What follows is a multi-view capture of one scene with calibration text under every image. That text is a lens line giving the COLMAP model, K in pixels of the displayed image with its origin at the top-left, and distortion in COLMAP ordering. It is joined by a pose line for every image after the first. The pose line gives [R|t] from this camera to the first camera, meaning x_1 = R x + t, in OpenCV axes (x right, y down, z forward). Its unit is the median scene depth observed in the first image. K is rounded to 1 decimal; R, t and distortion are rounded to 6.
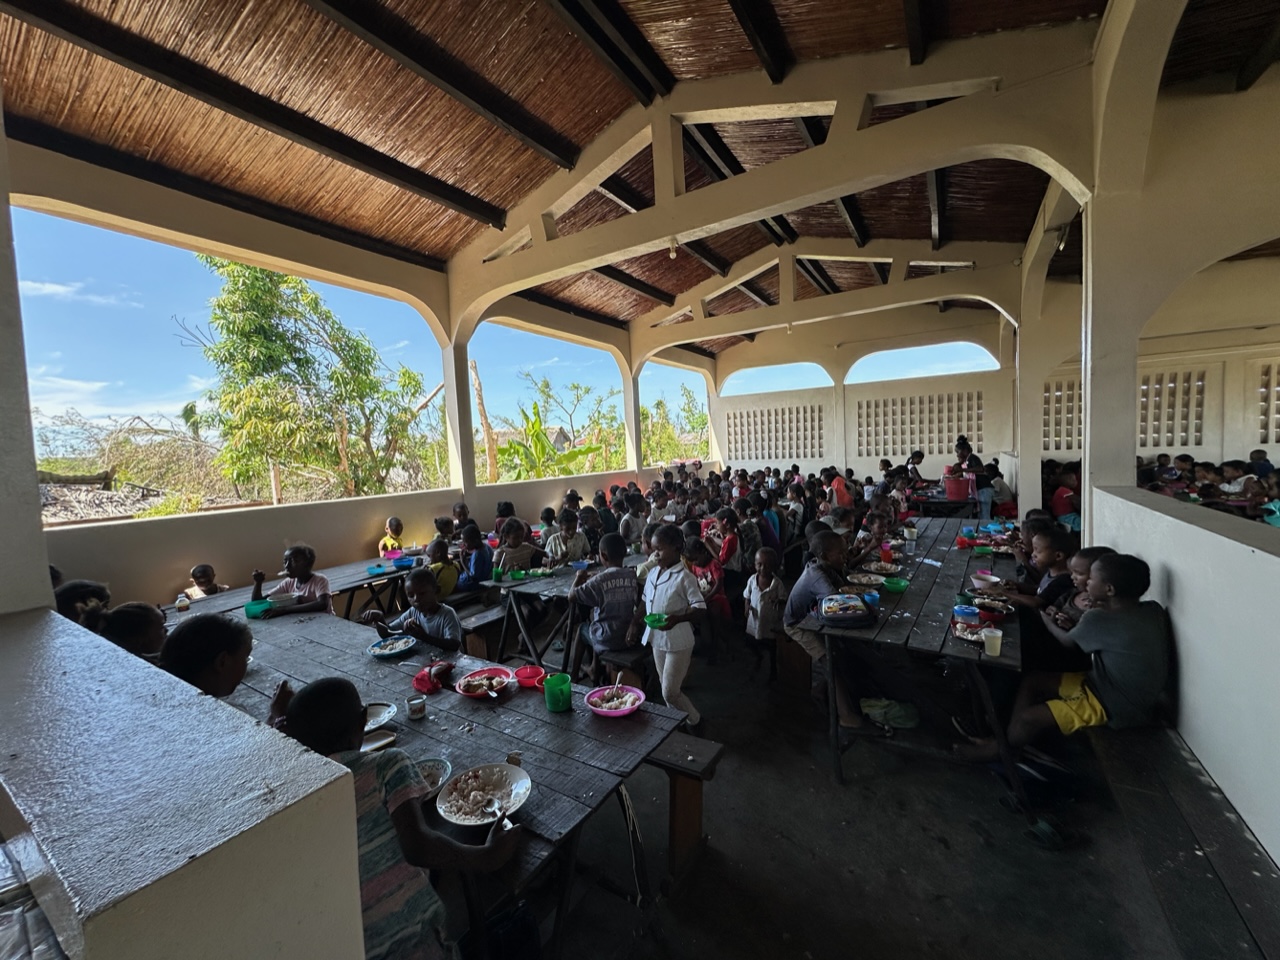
lens RADIAL K [[478.8, 0, 640.0], [0, 478.8, 480.0], [0, 0, 1]] dist [0.000971, 0.000166]
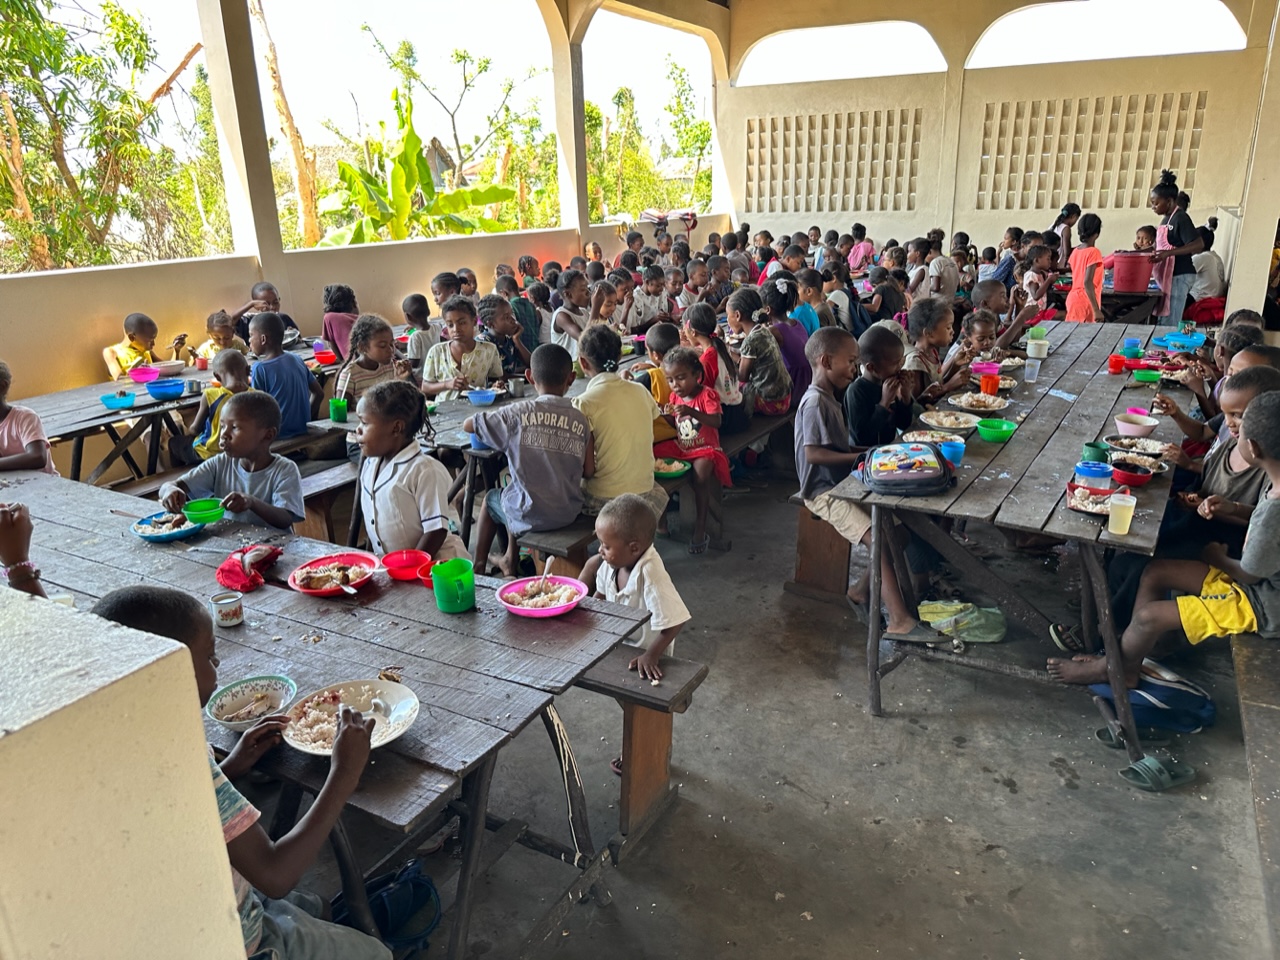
lens RADIAL K [[893.0, 0, 640.0], [0, 893.0, 480.0], [0, 0, 1]] dist [0.088500, -0.140609]
pose [[0.998407, 0.003596, 0.056305, 0.009861], [-0.017767, 0.967233, 0.253268, -0.006134], [-0.053550, -0.253865, 0.965756, -0.119885]]
